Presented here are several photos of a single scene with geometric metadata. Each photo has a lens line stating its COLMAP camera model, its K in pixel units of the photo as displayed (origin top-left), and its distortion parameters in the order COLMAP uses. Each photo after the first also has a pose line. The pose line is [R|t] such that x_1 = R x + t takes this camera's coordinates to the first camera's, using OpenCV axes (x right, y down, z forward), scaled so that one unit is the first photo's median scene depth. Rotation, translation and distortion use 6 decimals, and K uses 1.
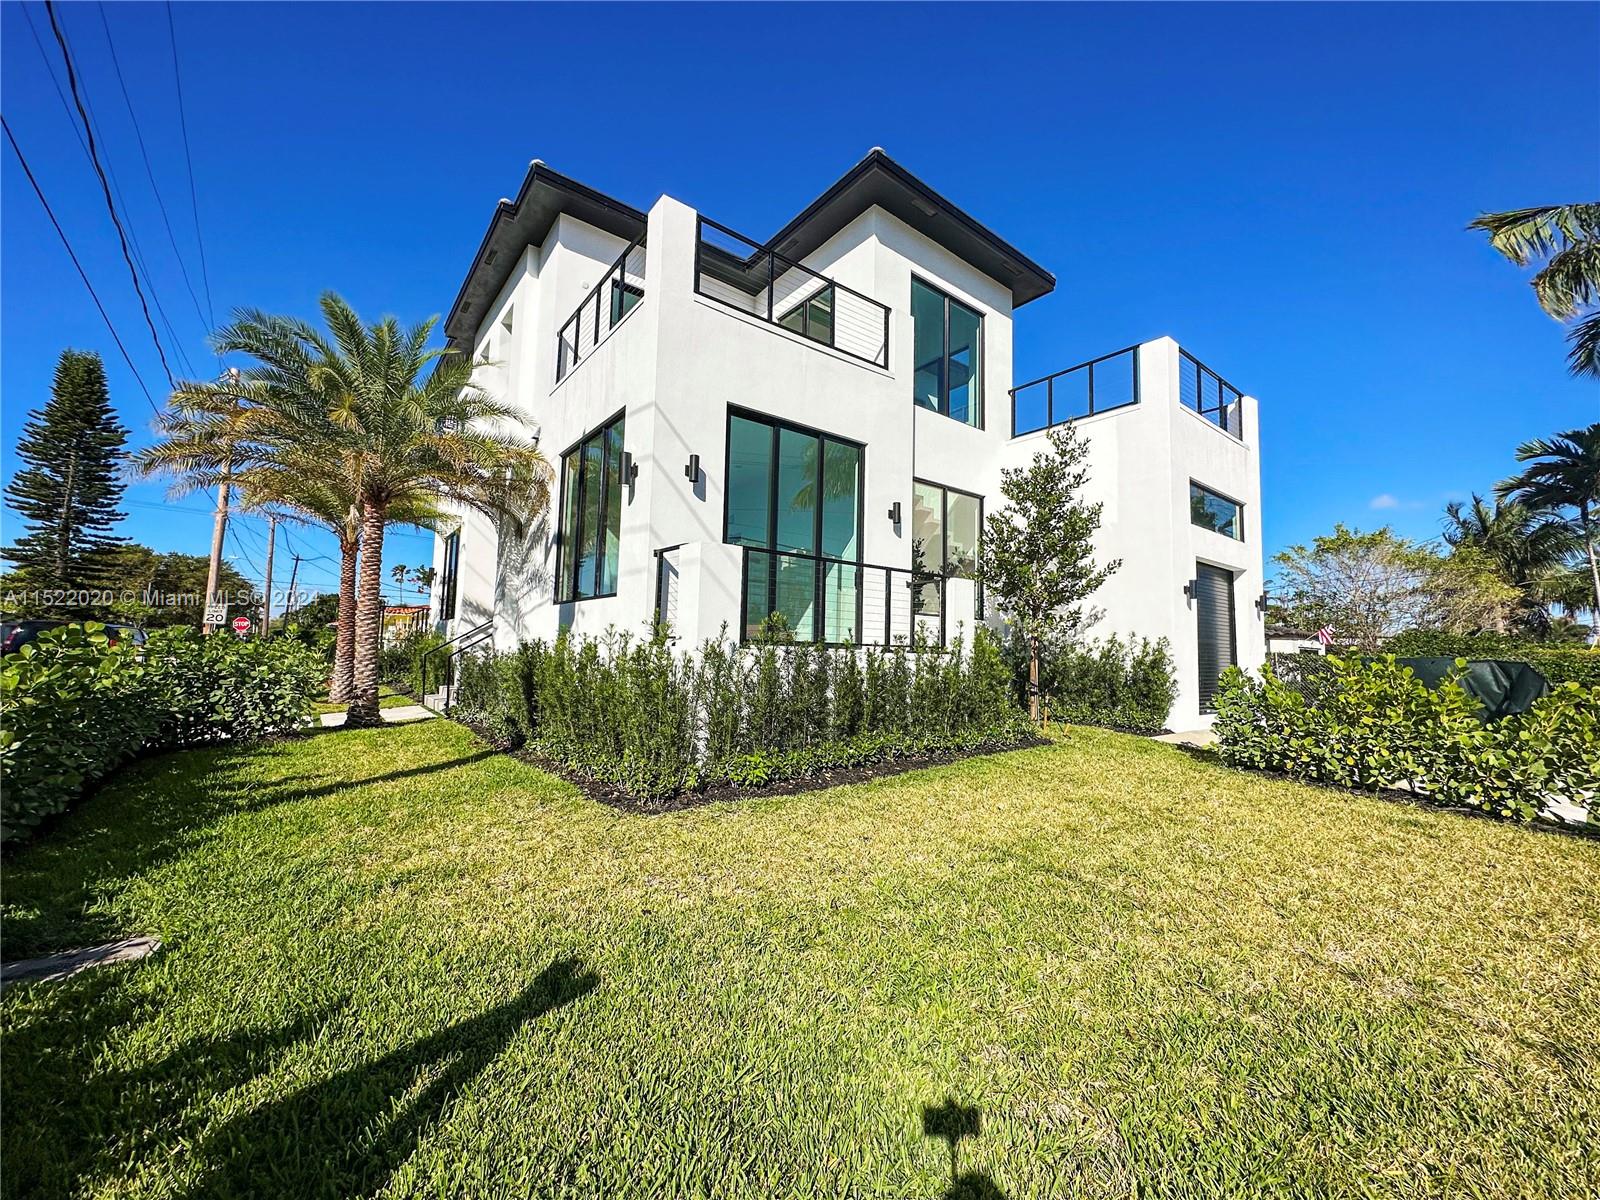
lens RADIAL K [[637.9, 0, 809.4], [0, 637.9, 598.8], [0, 0, 1]] dist [0.000035, 0.000003]
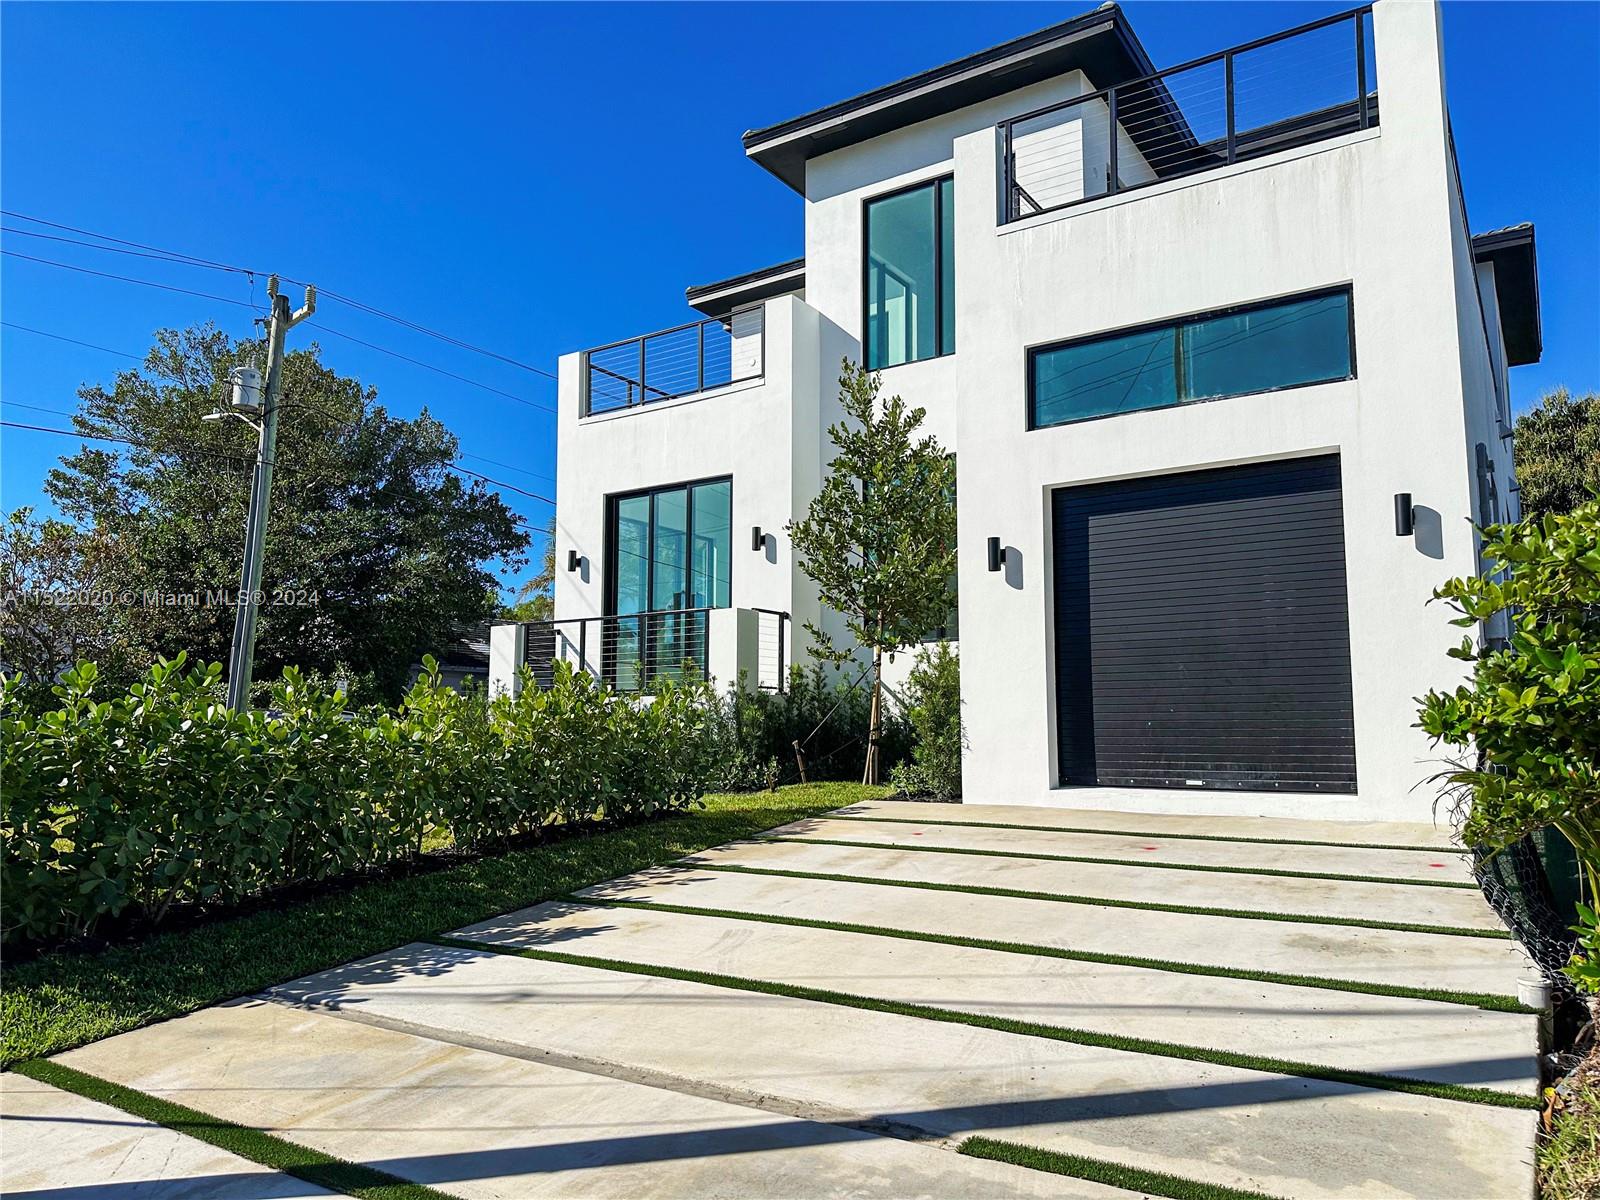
lens RADIAL K [[1102.5, 0, 800.0], [0, 1102.5, 600.0], [0, 0, 1]] dist [0.129620, -0.000305]
pose [[0.294403, -0.142184, -0.945045, 1.552348], [0.073499, 0.989310, -0.125947, 0.142677], [0.952851, -0.032380, 0.301706, 0.582093]]
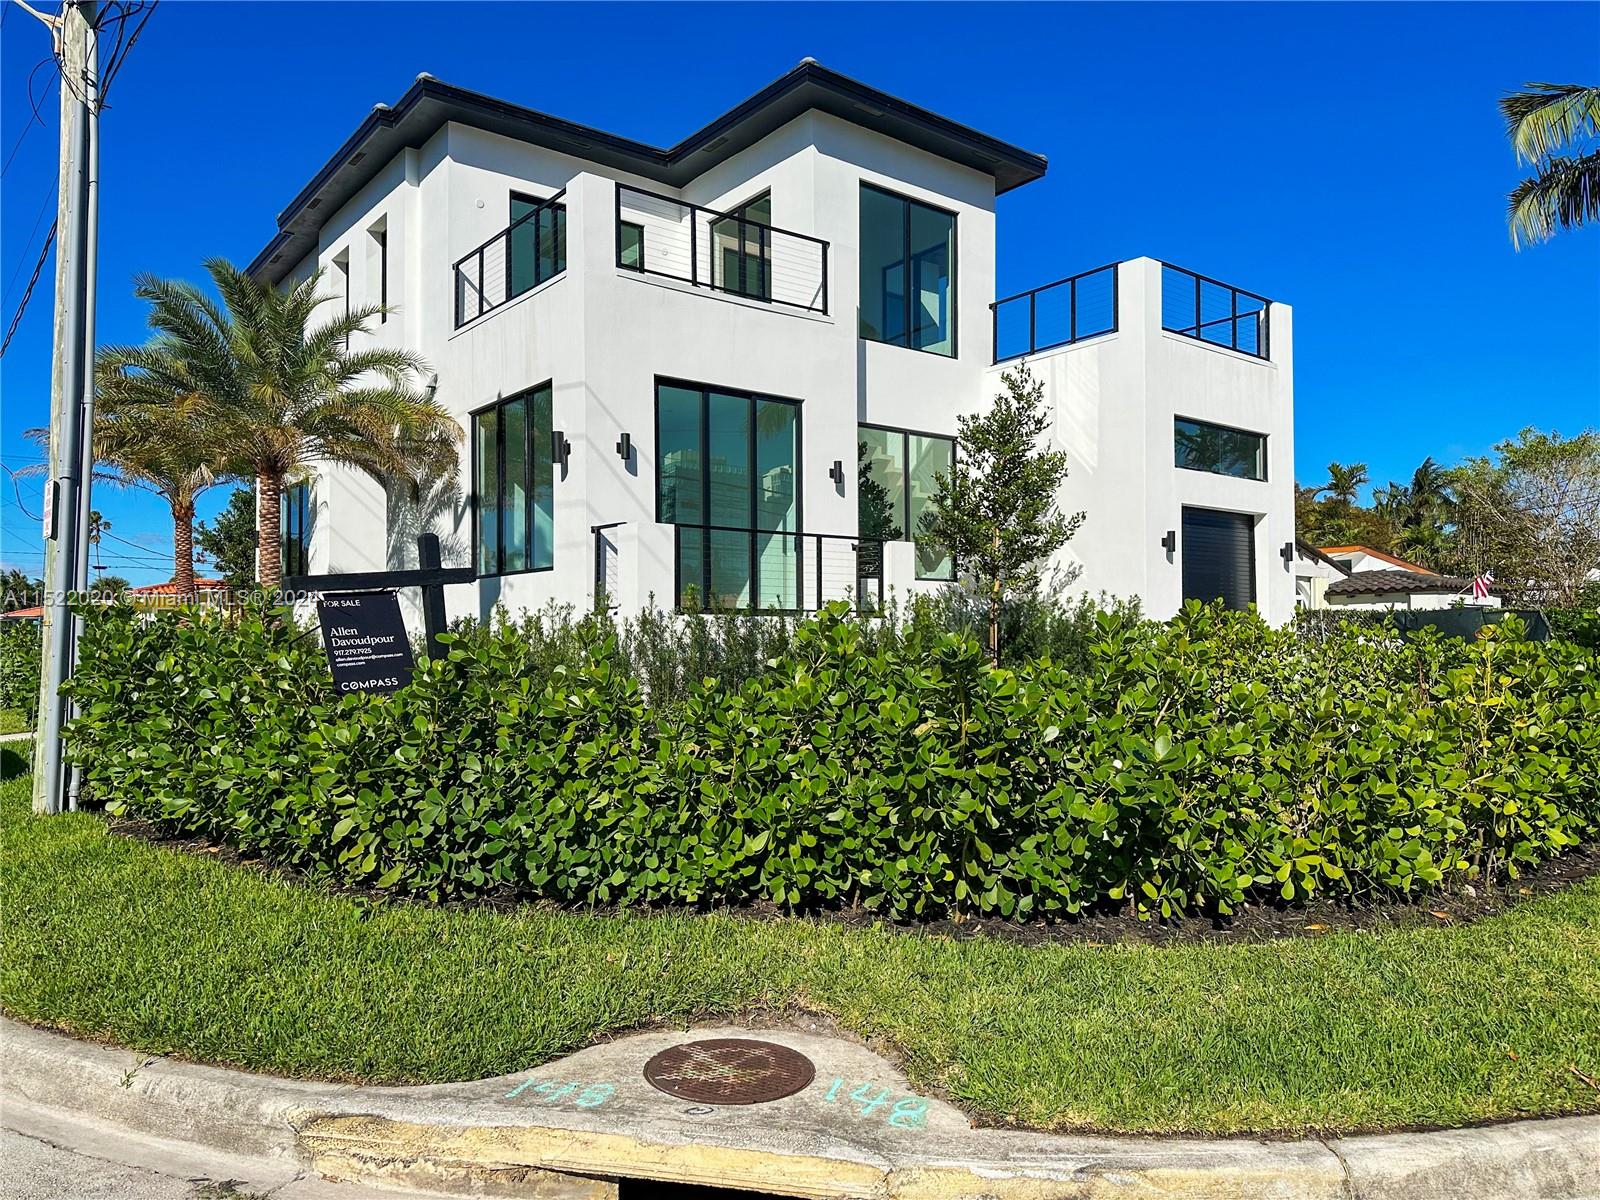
lens RADIAL K [[1102.5, 0, 800.0], [0, 1102.5, 600.0], [0, 0, 1]] dist [0.129620, -0.000305]
pose [[0.999602, -0.027922, -0.004056, 0.080525], [0.028082, 0.998501, 0.046986, -0.023087], [0.002738, -0.047081, 0.998887, -0.630870]]
